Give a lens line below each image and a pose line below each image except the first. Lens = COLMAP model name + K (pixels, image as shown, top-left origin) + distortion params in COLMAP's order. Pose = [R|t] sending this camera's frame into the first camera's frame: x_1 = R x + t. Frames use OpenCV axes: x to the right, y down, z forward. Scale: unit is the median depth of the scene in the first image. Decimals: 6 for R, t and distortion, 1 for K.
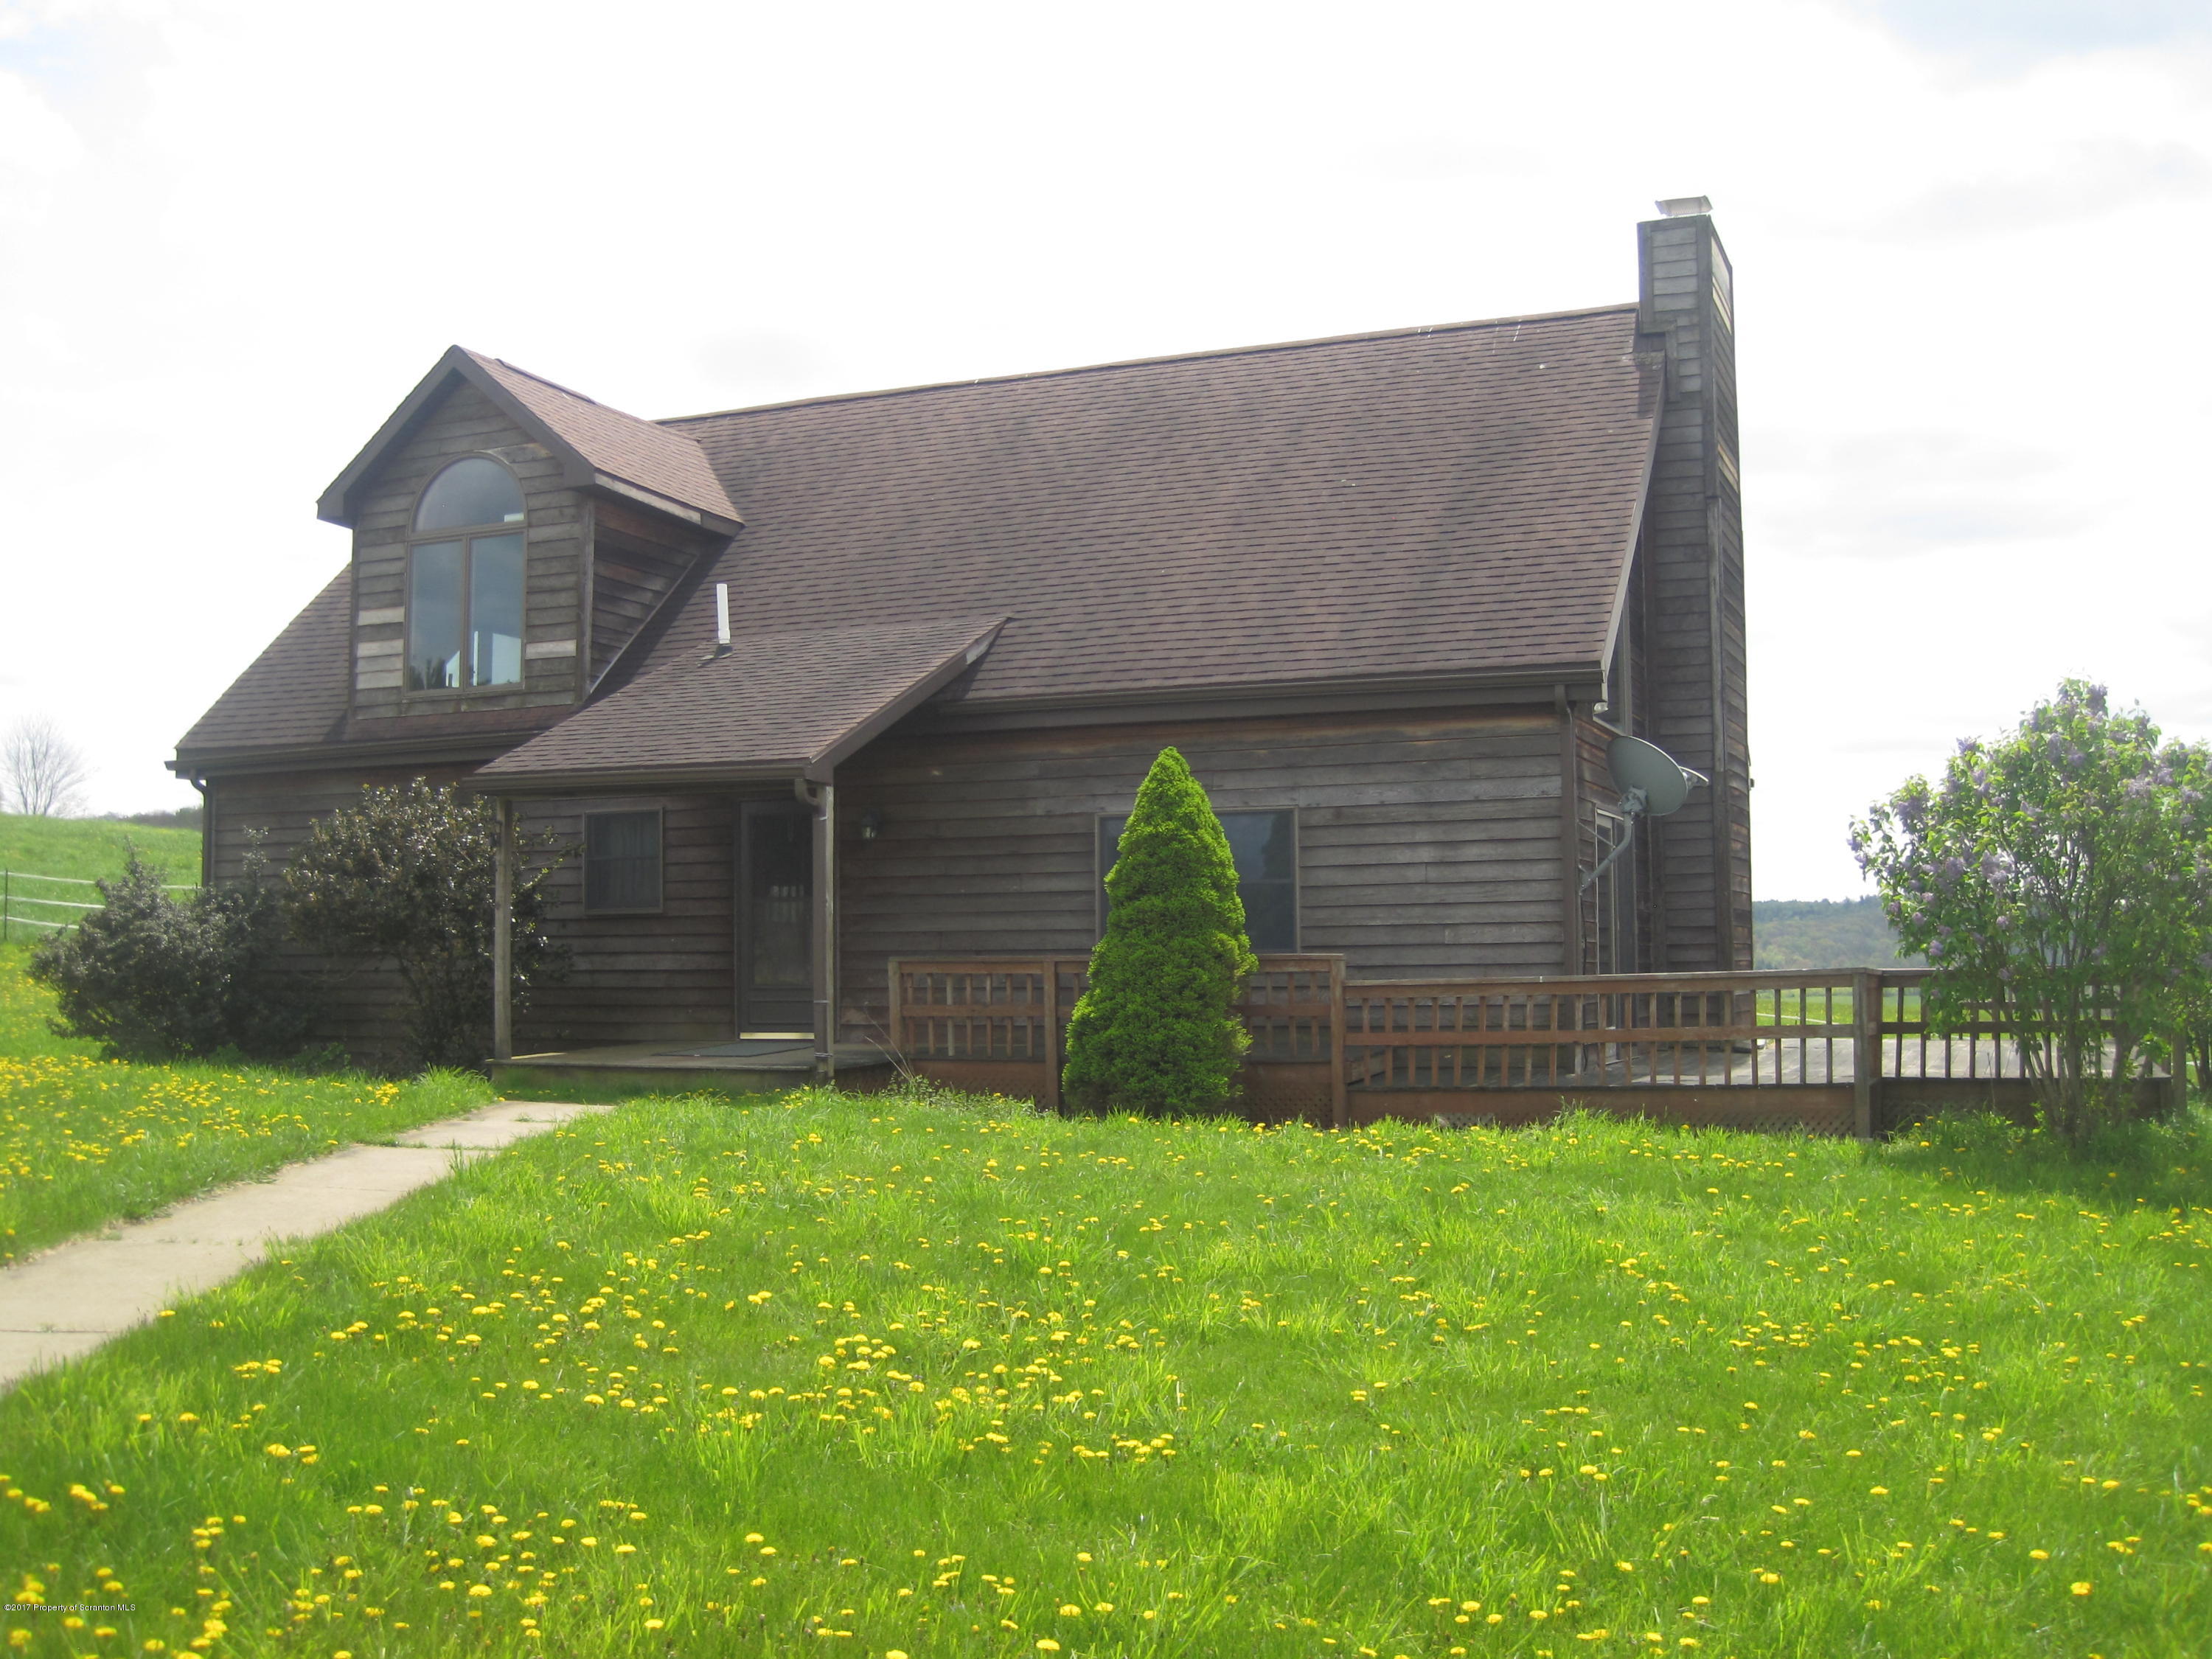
lens RADIAL K [[2268.1, 0, 1106.0], [0, 2268.1, 829.5], [0, 0, 1]] dist [-0.171066, 0.135094]
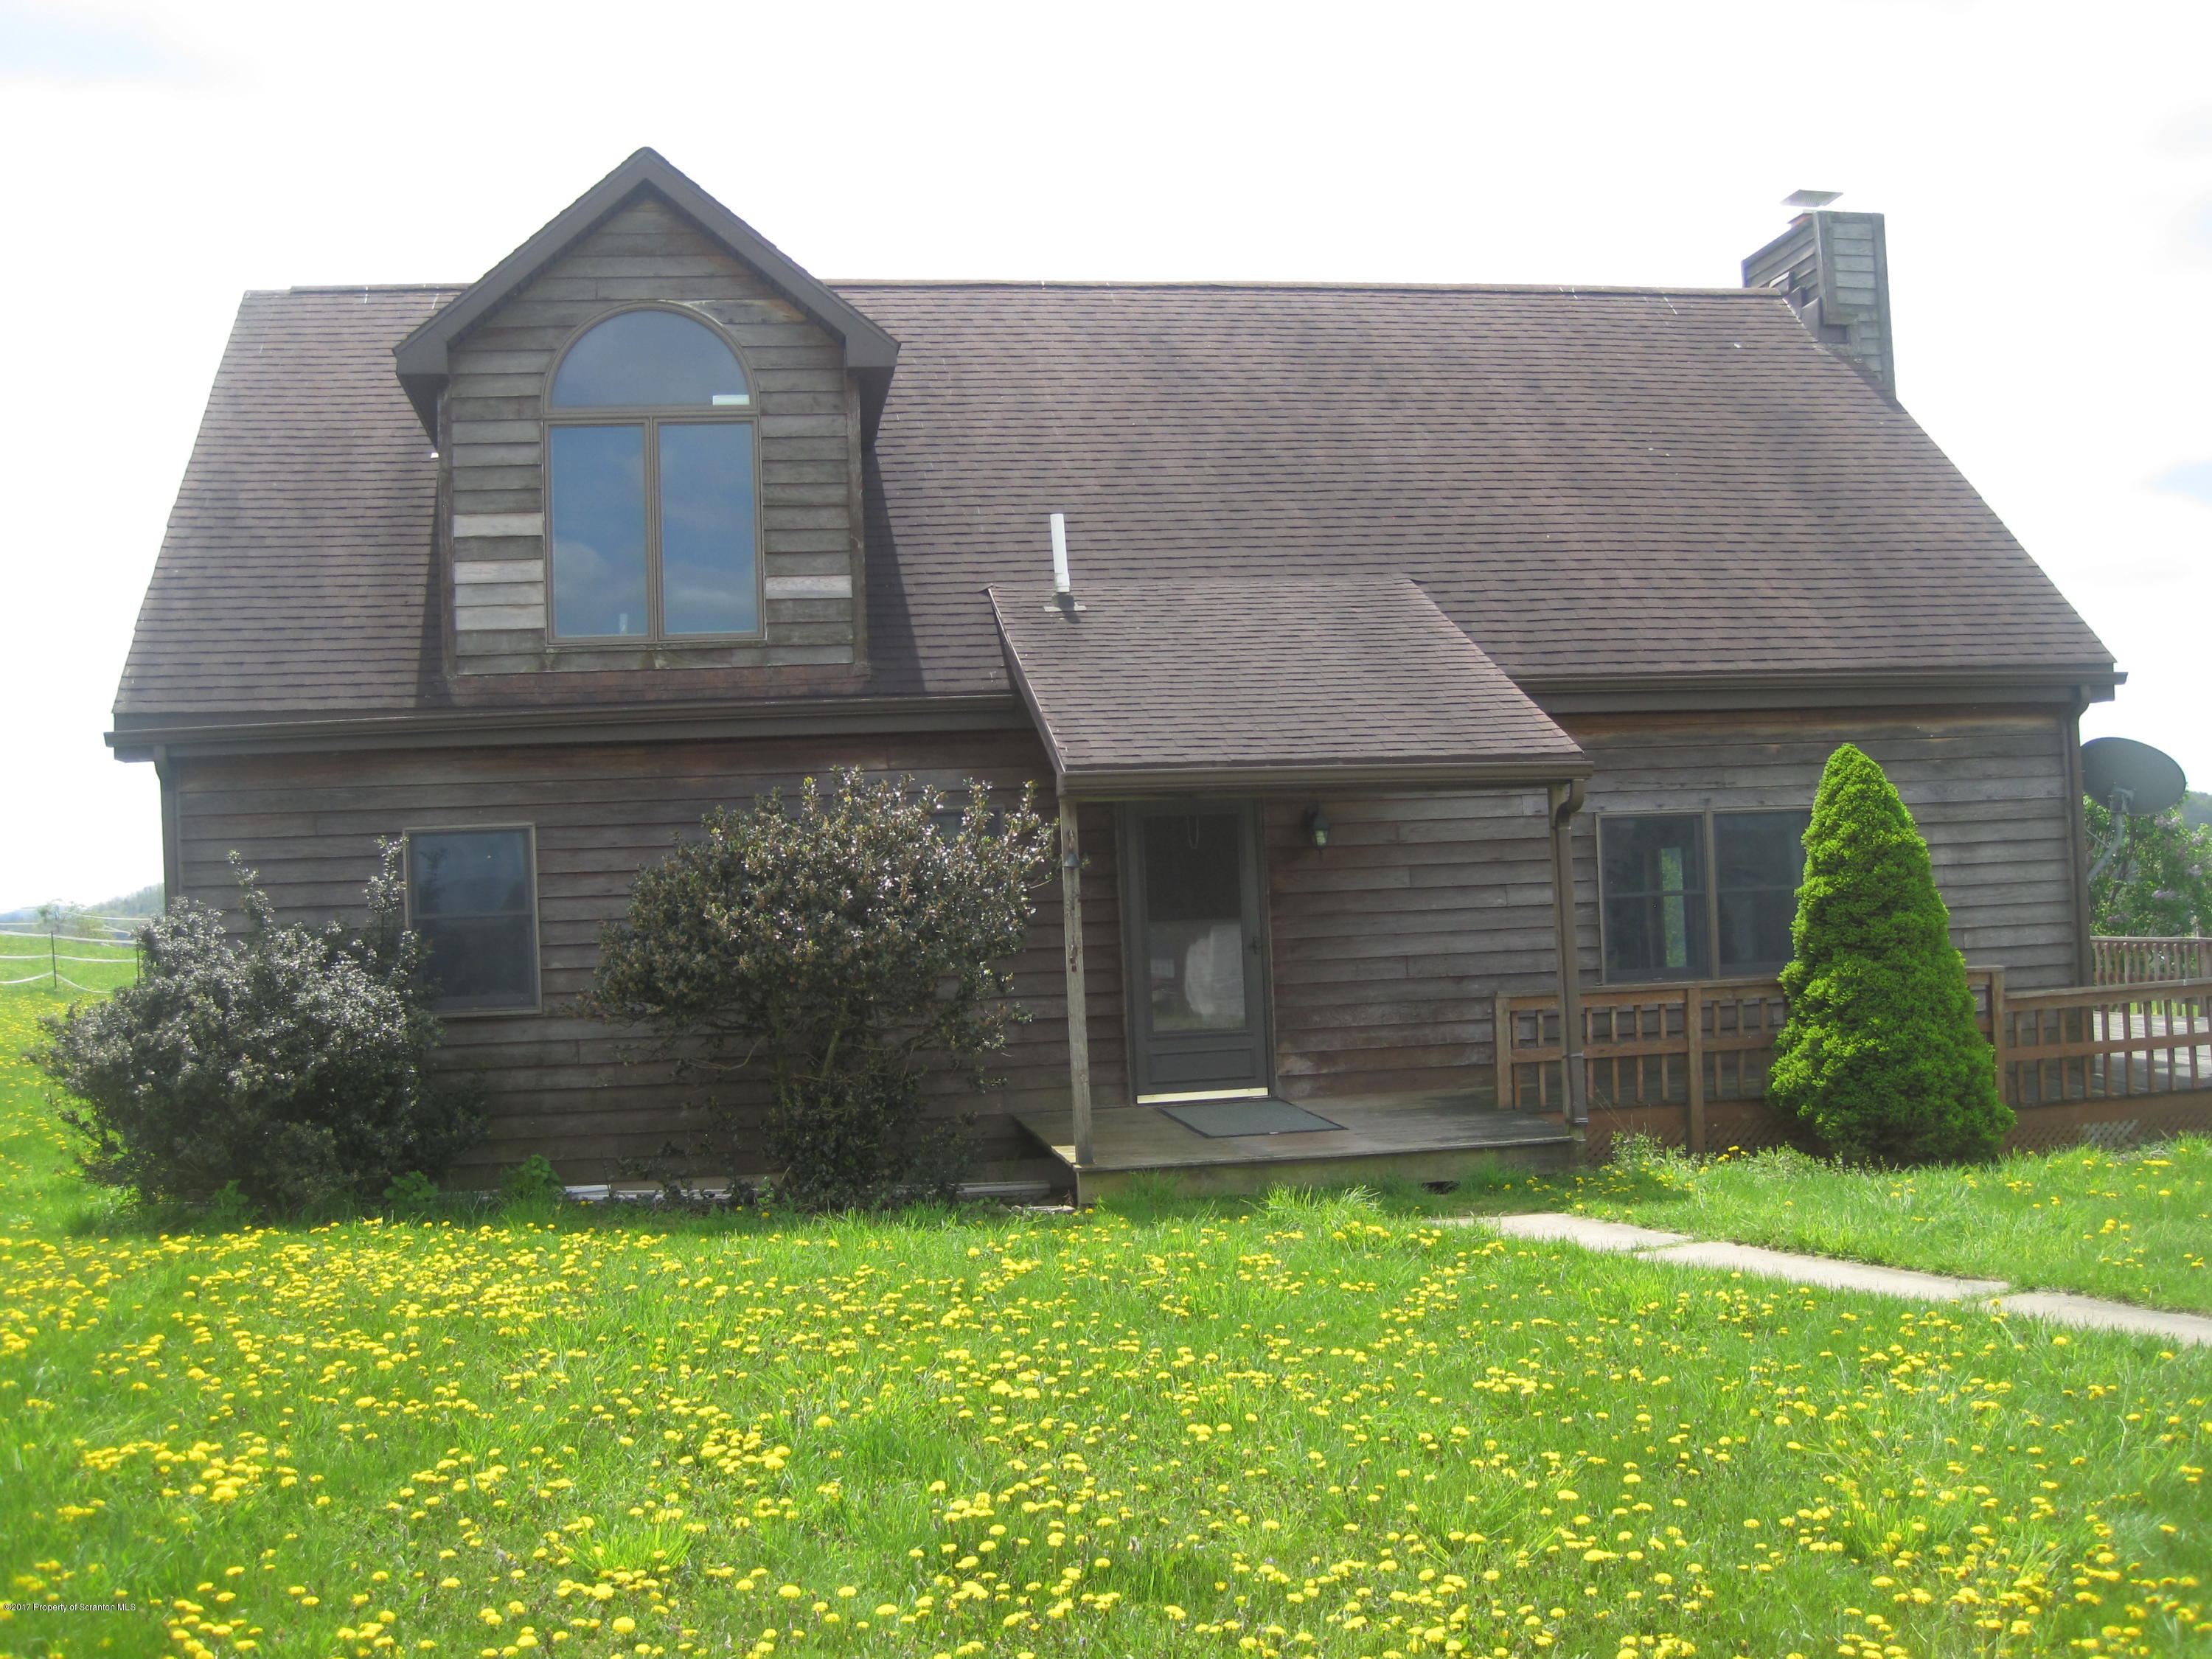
lens RADIAL K [[2268.1, 0, 1106.0], [0, 2268.1, 829.5], [0, 0, 1]] dist [-0.171066, 0.135094]
pose [[0.844814, -0.010860, 0.534949, -0.555143], [0.000780, 0.999818, 0.019066, -0.015650], [-0.535059, -0.015690, 0.844669, 0.329034]]
